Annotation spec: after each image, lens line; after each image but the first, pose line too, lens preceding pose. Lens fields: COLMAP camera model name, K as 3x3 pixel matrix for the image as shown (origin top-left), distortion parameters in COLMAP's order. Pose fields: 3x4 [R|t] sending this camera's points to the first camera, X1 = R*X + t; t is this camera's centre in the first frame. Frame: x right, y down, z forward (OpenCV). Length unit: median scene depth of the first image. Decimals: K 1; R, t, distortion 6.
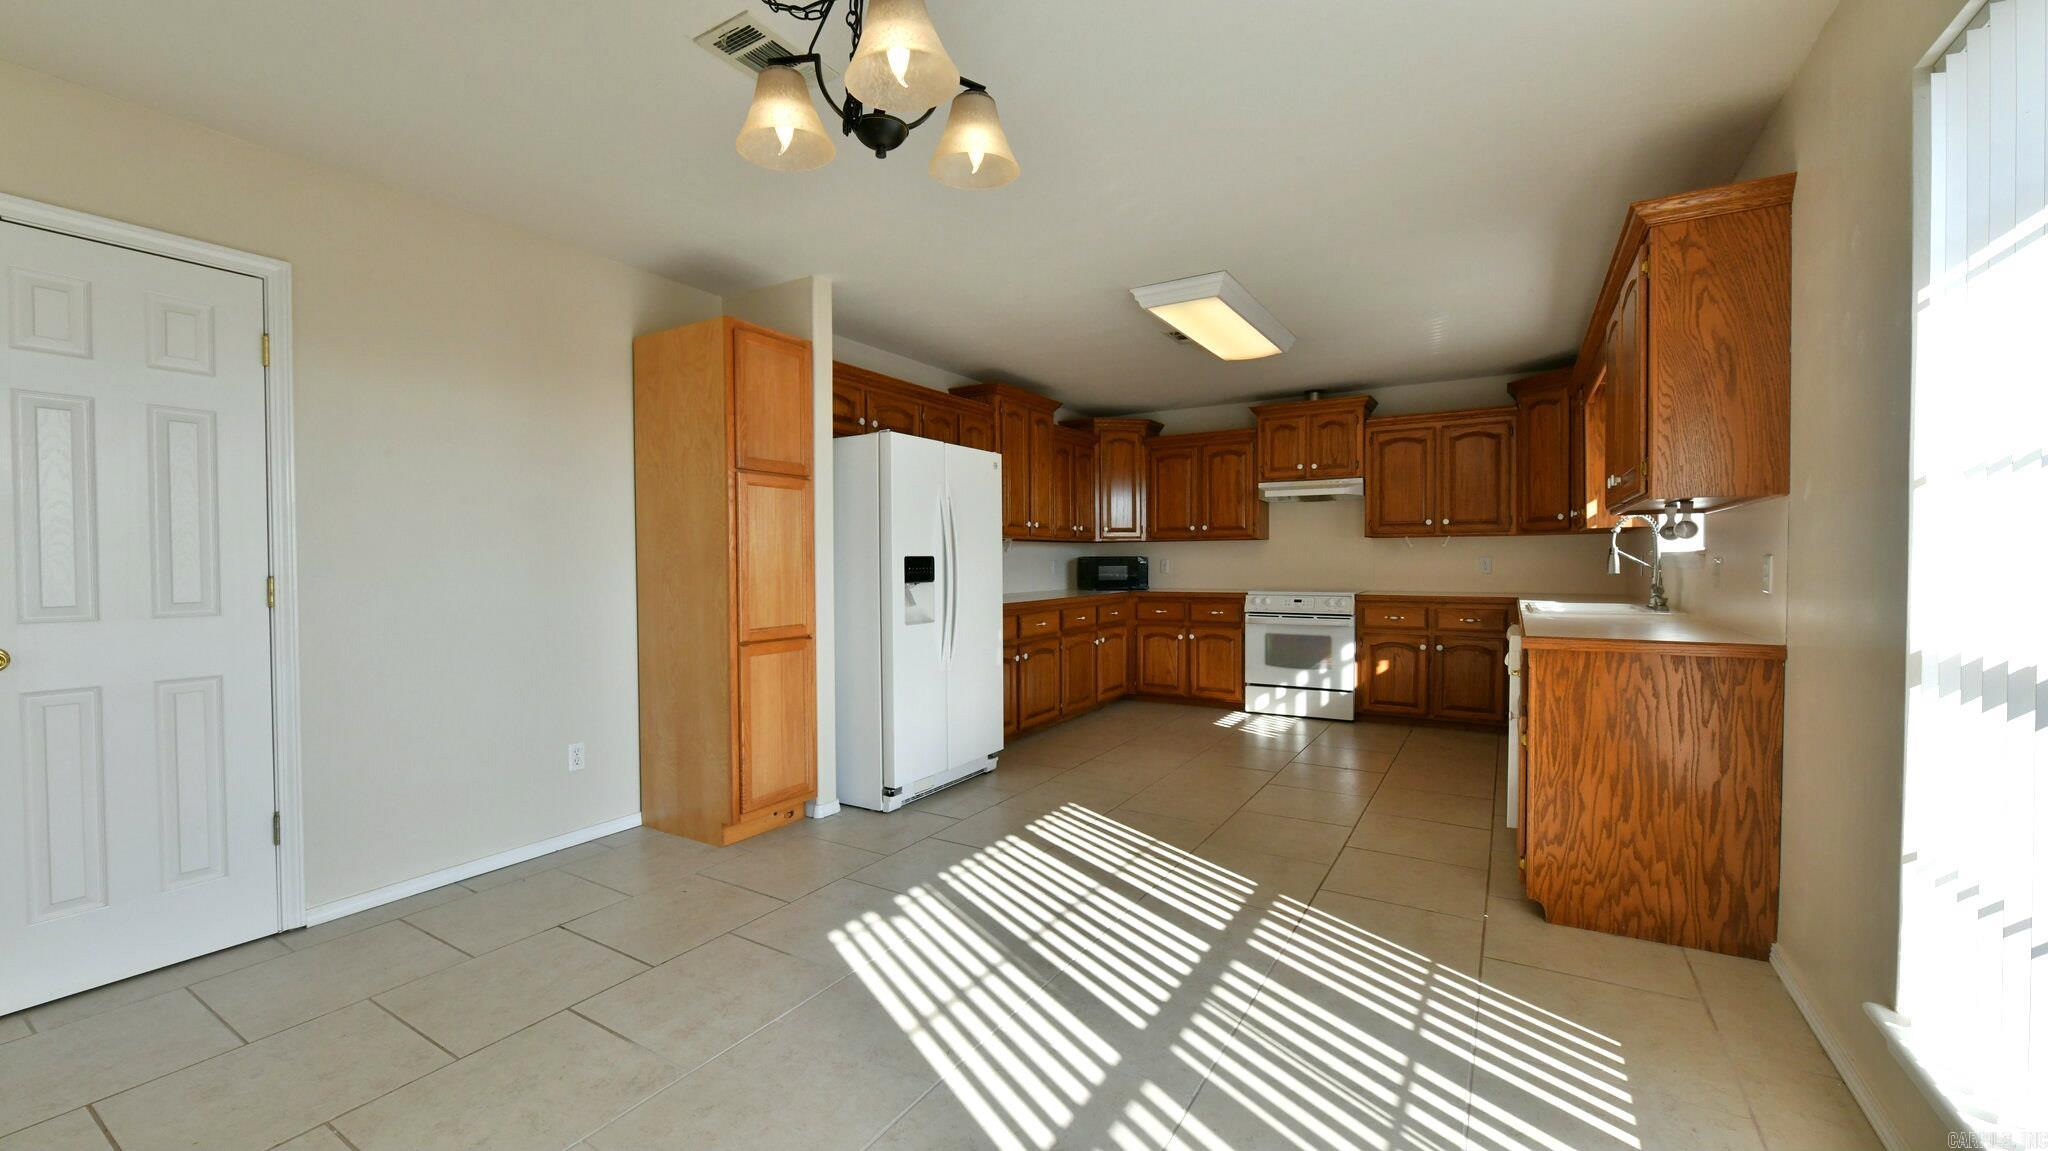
lens RADIAL K [[803.9, 0, 1022.1], [0, 803.9, 581.6], [0, 0, 1]] dist [-0.001223, -0.000018]
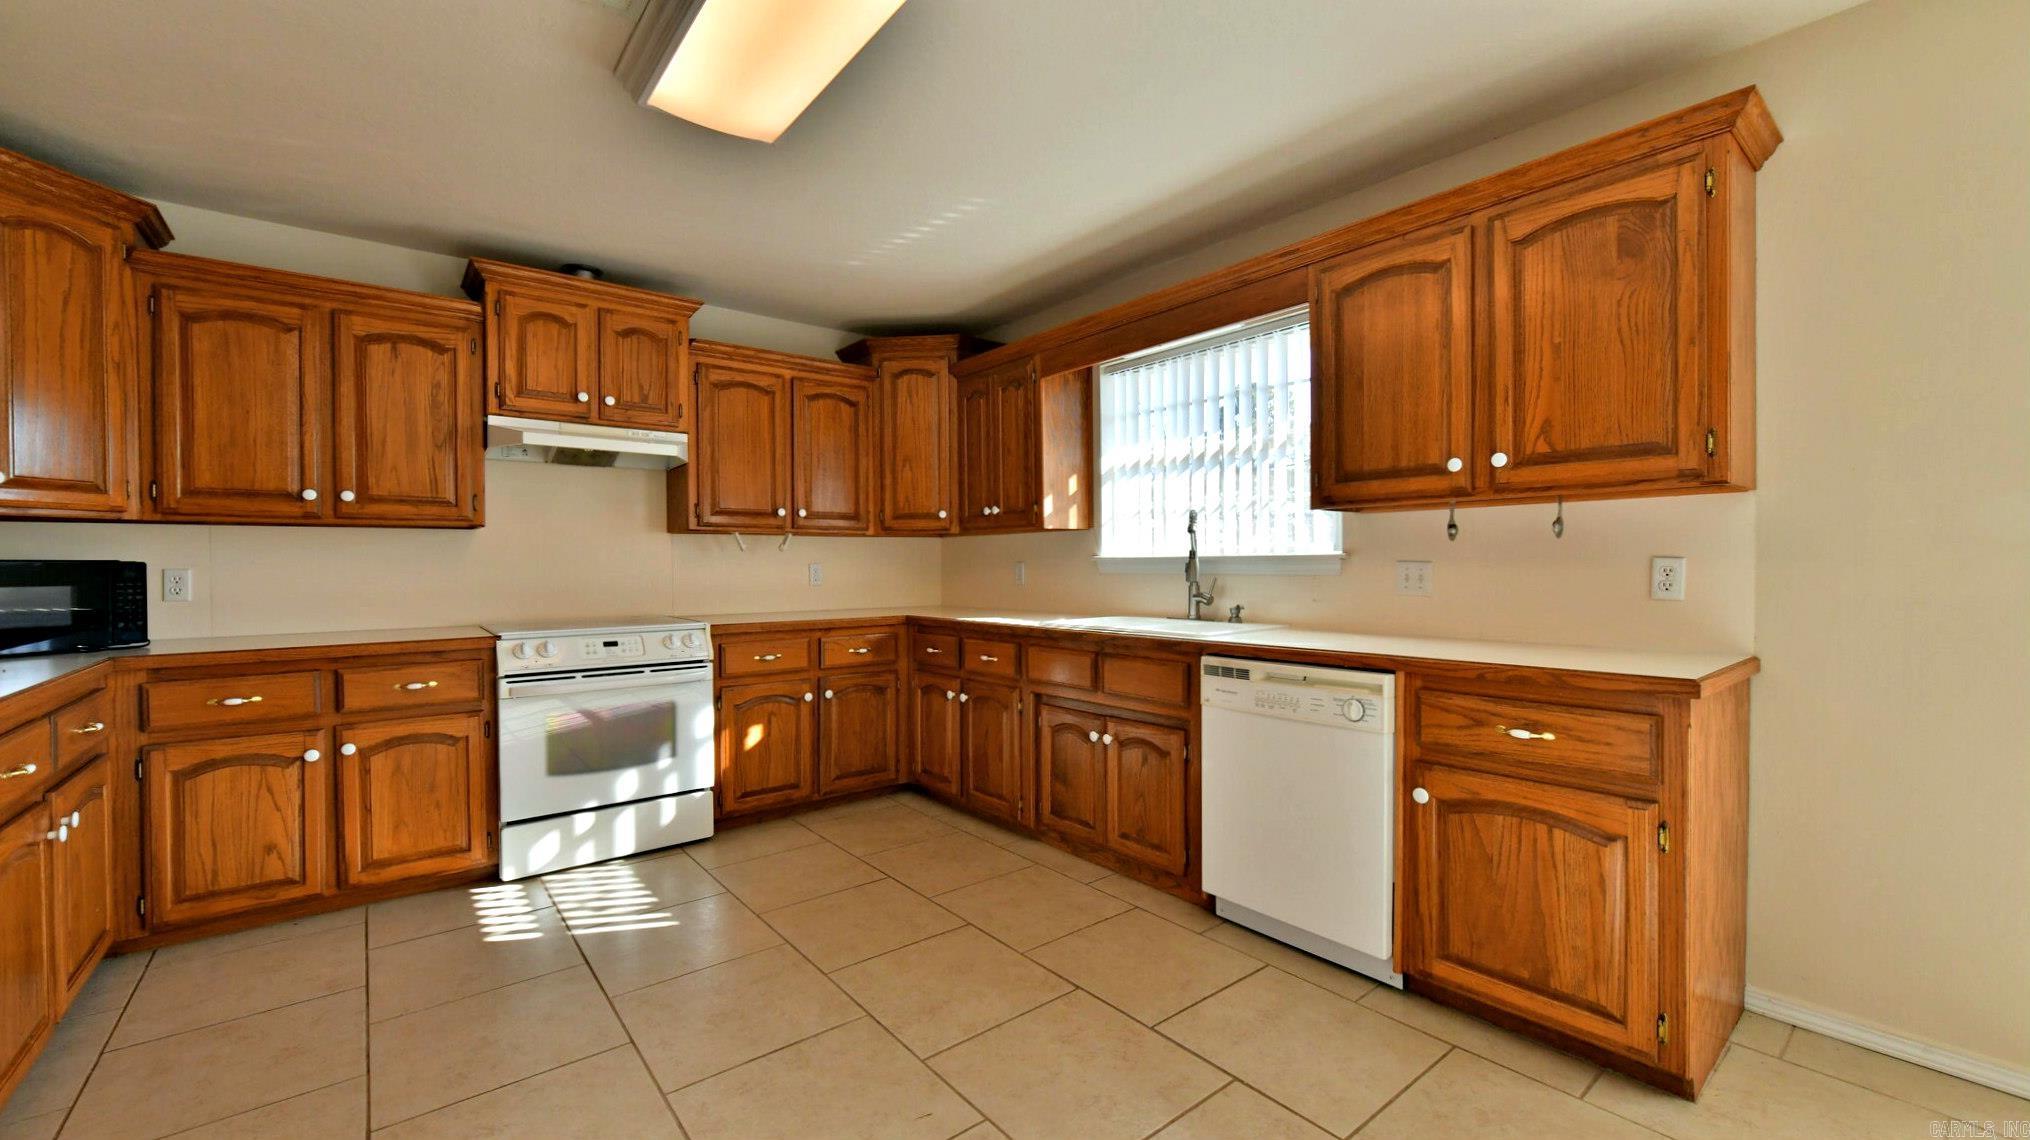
lens RADIAL K [[806.7, 0, 1010.7], [0, 806.7, 576.6], [0, 0, 1]] dist [-0.006924, -0.000266]
pose [[0.343139, -0.011112, 0.939219, -0.075931], [0.029031, 0.999578, 0.001220, -0.014995], [-0.938836, 0.026848, 0.343317, 0.602421]]
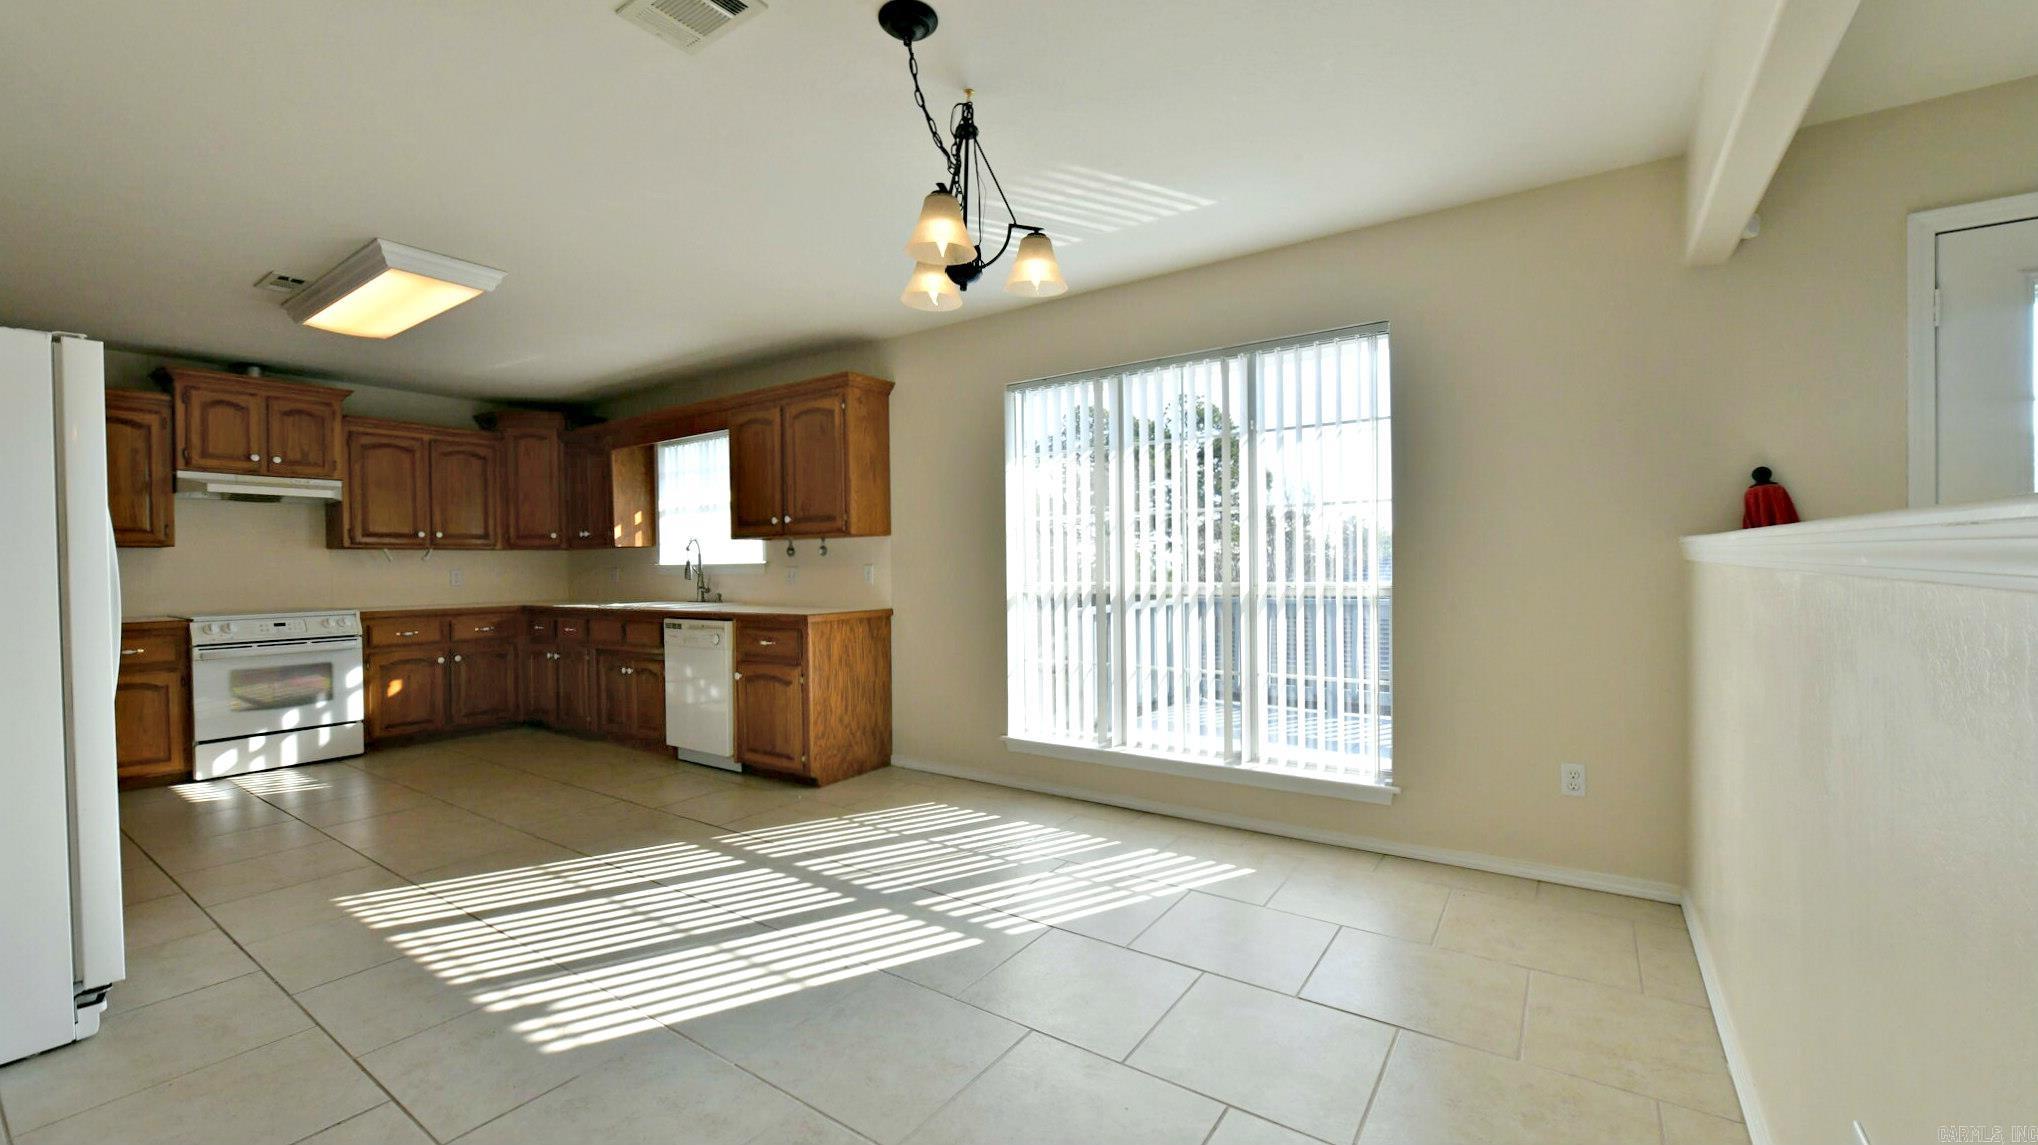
lens RADIAL K [[809.9, 0, 1014.7], [0, 809.9, 579.1], [0, 0, 1]] dist [-0.006924, -0.000266]
pose [[0.062289, -0.012489, 0.997980, -0.449418], [0.037888, 0.999231, 0.010140, -0.002107], [-0.997339, 0.037180, 0.062714, 0.223971]]
